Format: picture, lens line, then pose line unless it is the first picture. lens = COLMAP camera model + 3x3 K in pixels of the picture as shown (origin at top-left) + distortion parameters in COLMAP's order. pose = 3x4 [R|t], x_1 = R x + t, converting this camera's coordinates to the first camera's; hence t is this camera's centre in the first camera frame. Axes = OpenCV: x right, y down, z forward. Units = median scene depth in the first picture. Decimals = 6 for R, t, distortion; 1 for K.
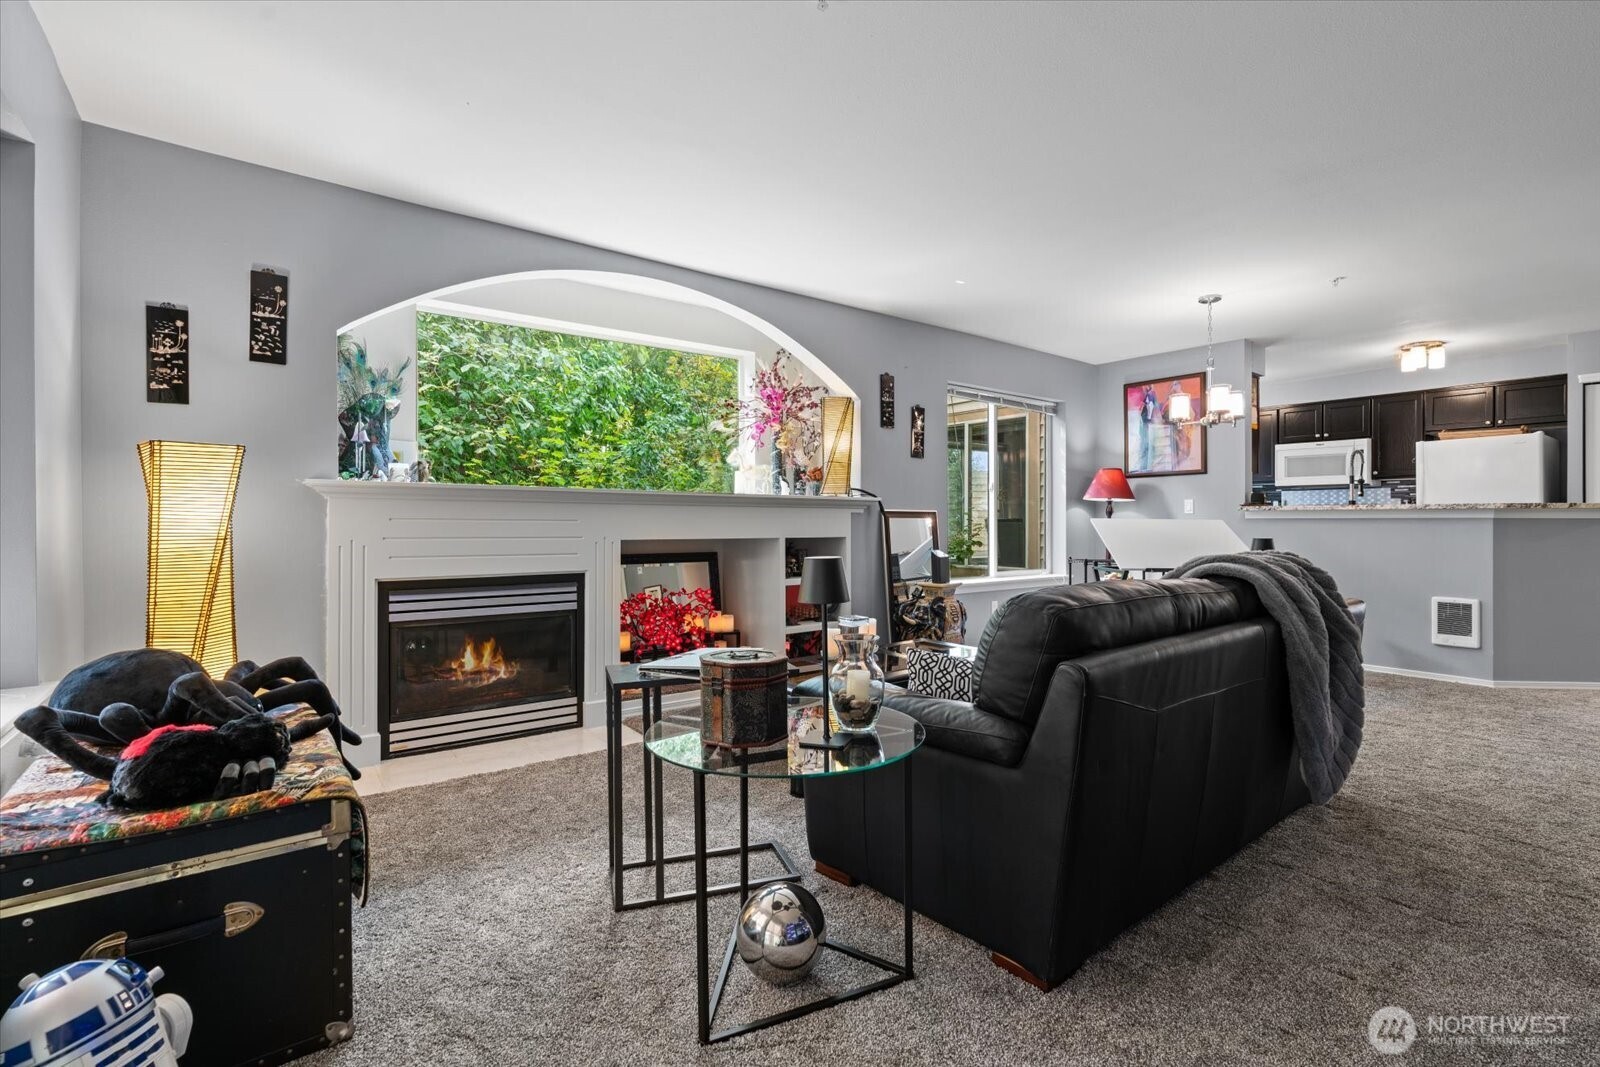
lens RADIAL K [[730.2, 0, 797.9], [0, 730.2, 524.5], [0, 0, 1]] dist [0.000758, 0.001410]
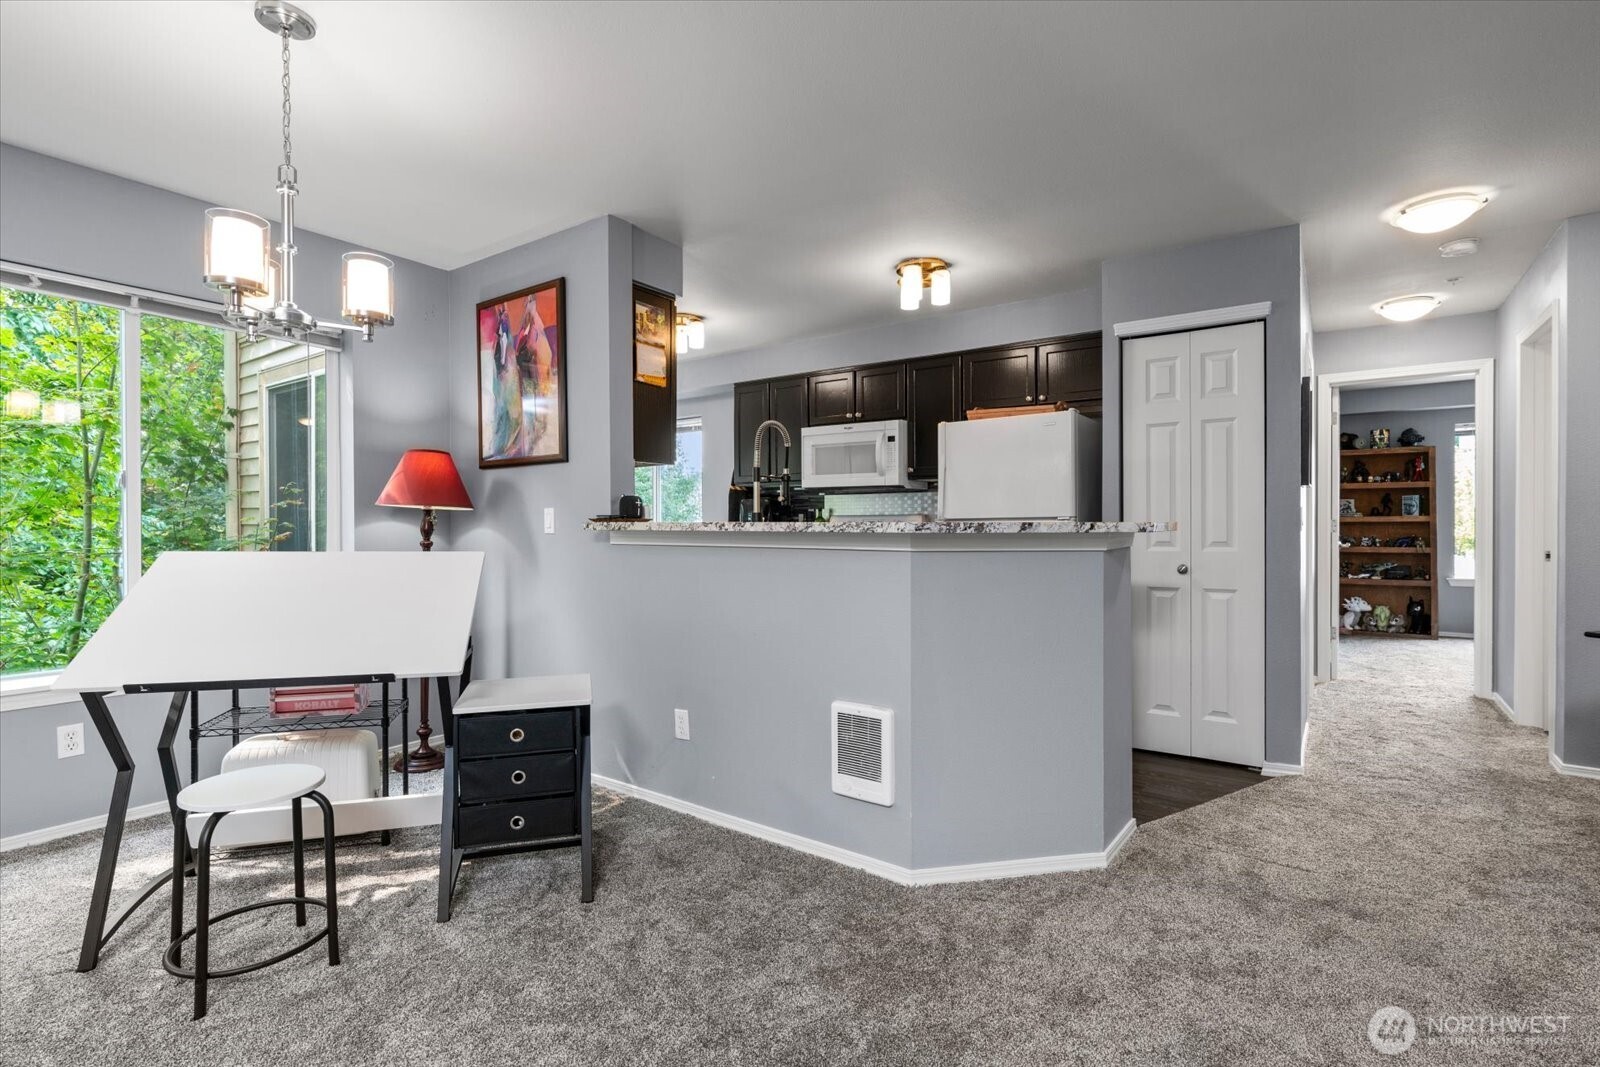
lens RADIAL K [[730.2, 0, 804.1], [0, 730.2, 530.1], [0, 0, 1]] dist [0.000758, 0.001410]
pose [[0.962392, -0.003365, 0.271643, 0.552014], [0.001383, 0.999971, 0.007486, -0.020708], [-0.271660, -0.006828, 0.962369, 0.395036]]
